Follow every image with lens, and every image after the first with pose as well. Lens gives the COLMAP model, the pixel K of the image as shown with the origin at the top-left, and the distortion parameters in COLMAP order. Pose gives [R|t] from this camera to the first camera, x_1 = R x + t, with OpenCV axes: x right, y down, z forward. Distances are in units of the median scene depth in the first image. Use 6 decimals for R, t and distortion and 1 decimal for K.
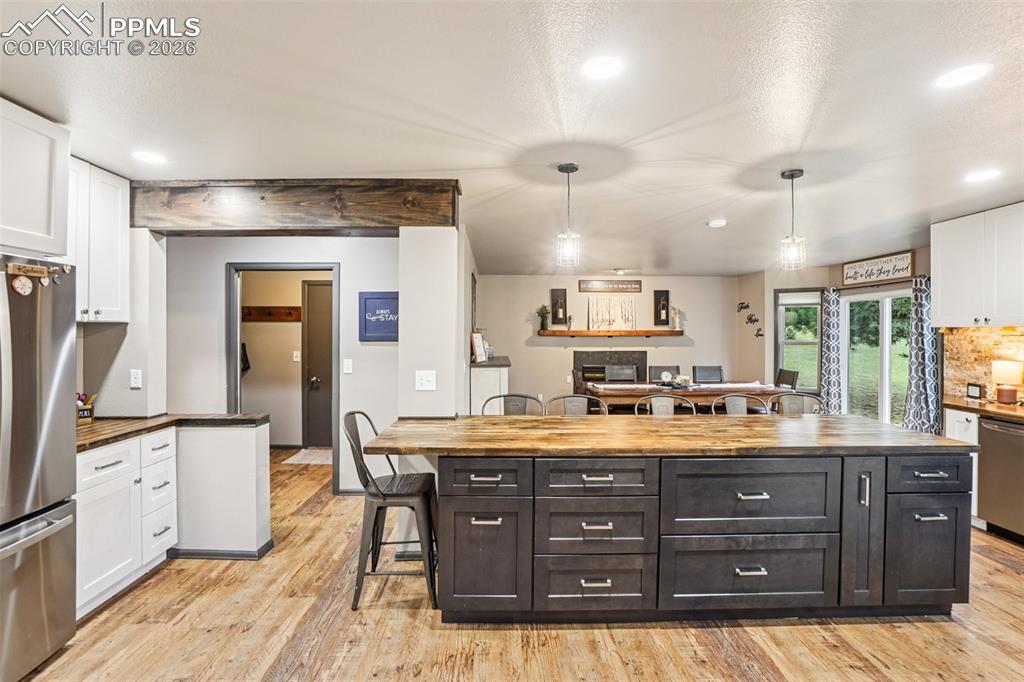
lens RADIAL K [[473.9, 0, 509.6], [0, 473.9, 335.3], [0, 0, 1]] dist [-0.065211, 0.025679]
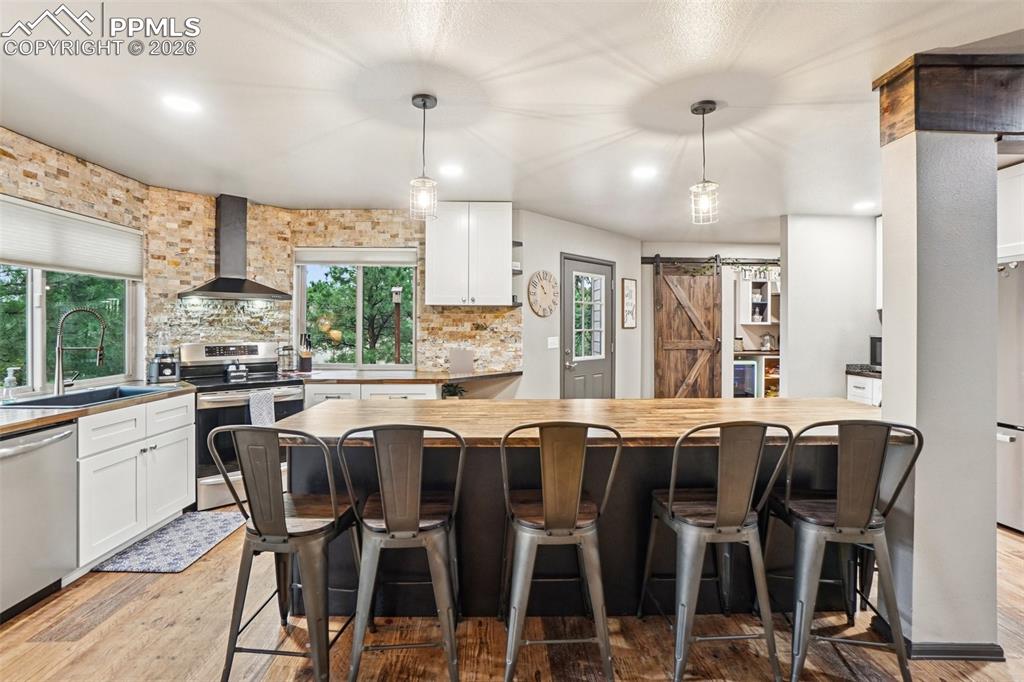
lens RADIAL K [[470.3, 0, 506.2], [0, 470.3, 324.6], [0, 0, 1]] dist [-0.064821, 0.025238]
pose [[-0.999950, -0.002918, 0.009566, 0.305000], [-0.002893, 0.999992, 0.002663, 0.023168], [-0.009574, 0.002635, -0.999951, 1.192177]]
